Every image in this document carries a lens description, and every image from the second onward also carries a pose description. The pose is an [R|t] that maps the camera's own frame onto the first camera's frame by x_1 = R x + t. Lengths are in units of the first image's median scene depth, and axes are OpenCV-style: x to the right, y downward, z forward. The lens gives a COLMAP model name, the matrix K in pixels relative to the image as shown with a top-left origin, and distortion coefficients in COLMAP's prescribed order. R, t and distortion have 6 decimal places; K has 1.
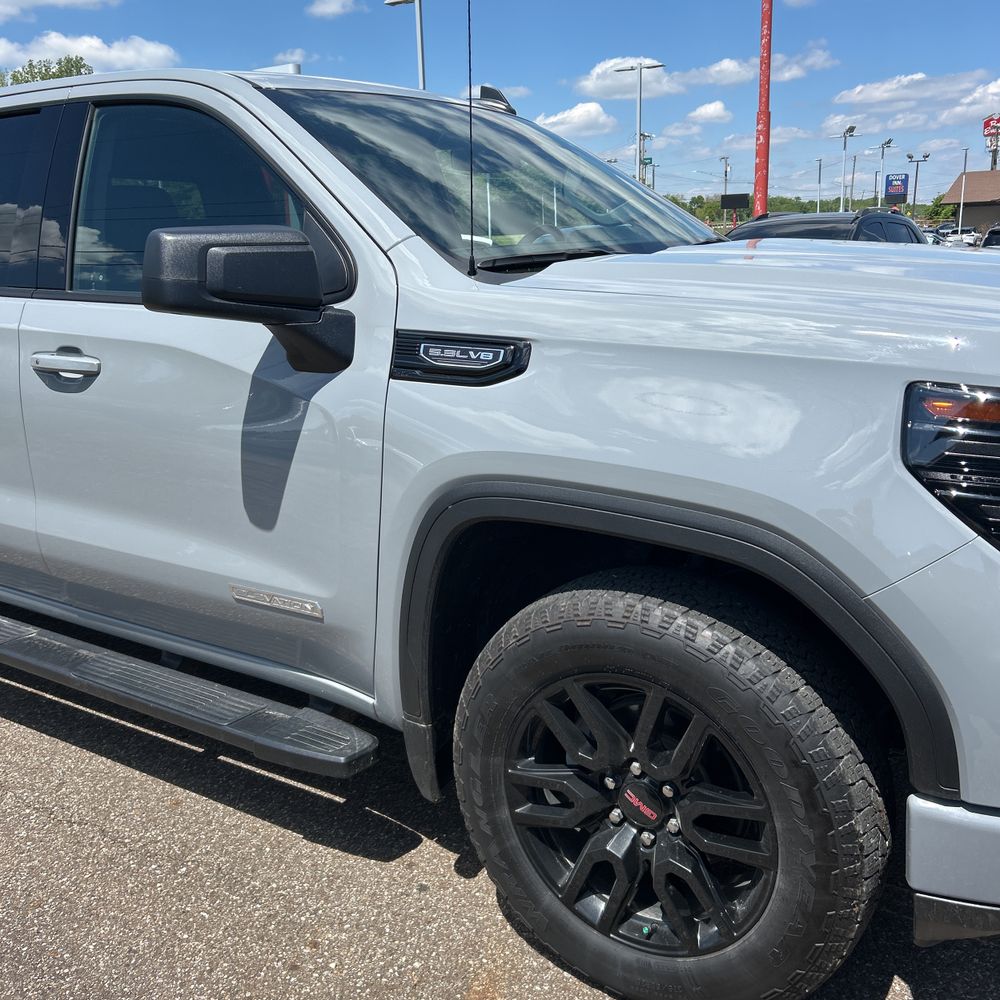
lens RADIAL K [[1053.1, 0, 501.1], [0, 1053.1, 548.1], [0, 0, 1]] dist [0.004100, -0.012145]
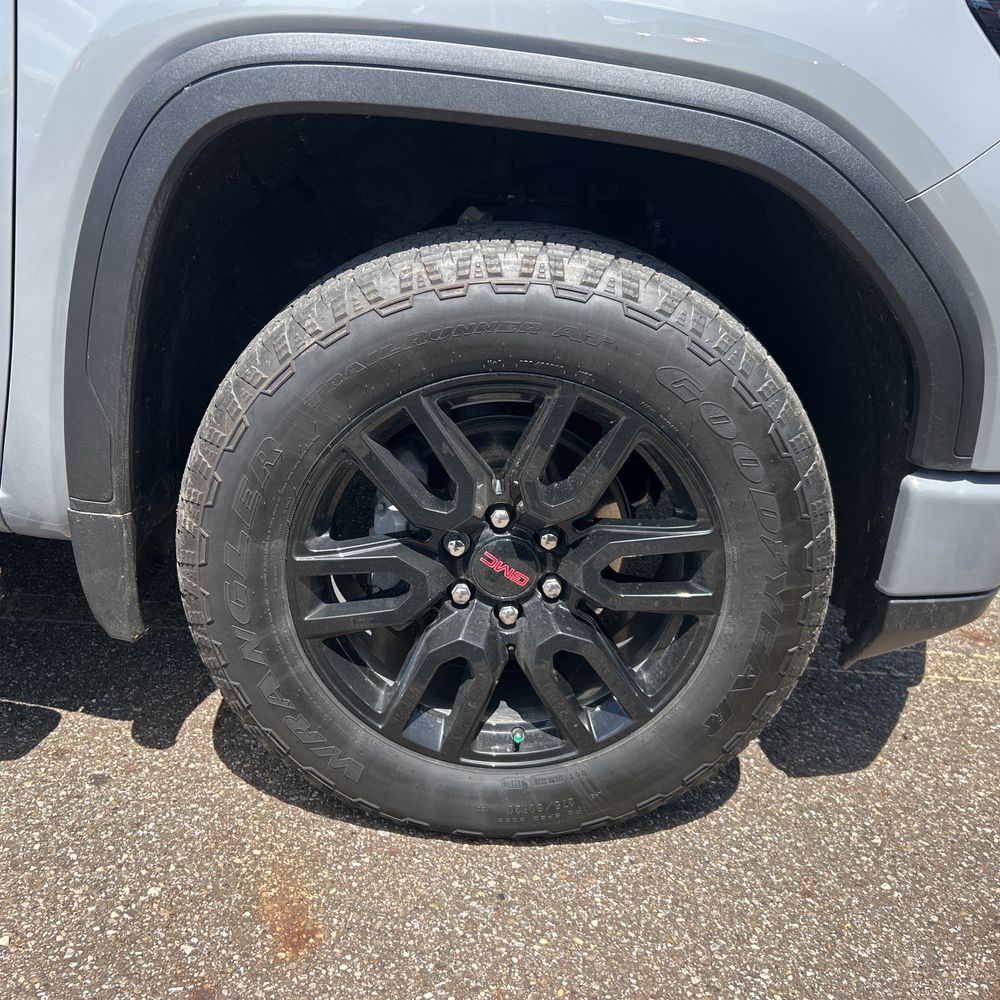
lens RADIAL K [[1002.8, 0, 498.6], [0, 1002.8, 526.1], [0, 0, 1]] dist [0.060553, -0.069702]
pose [[0.830459, -0.131045, 0.541448, -0.222104], [0.065052, 0.988101, 0.139372, 0.116001], [-0.553269, -0.080521, 0.829102, 0.428686]]
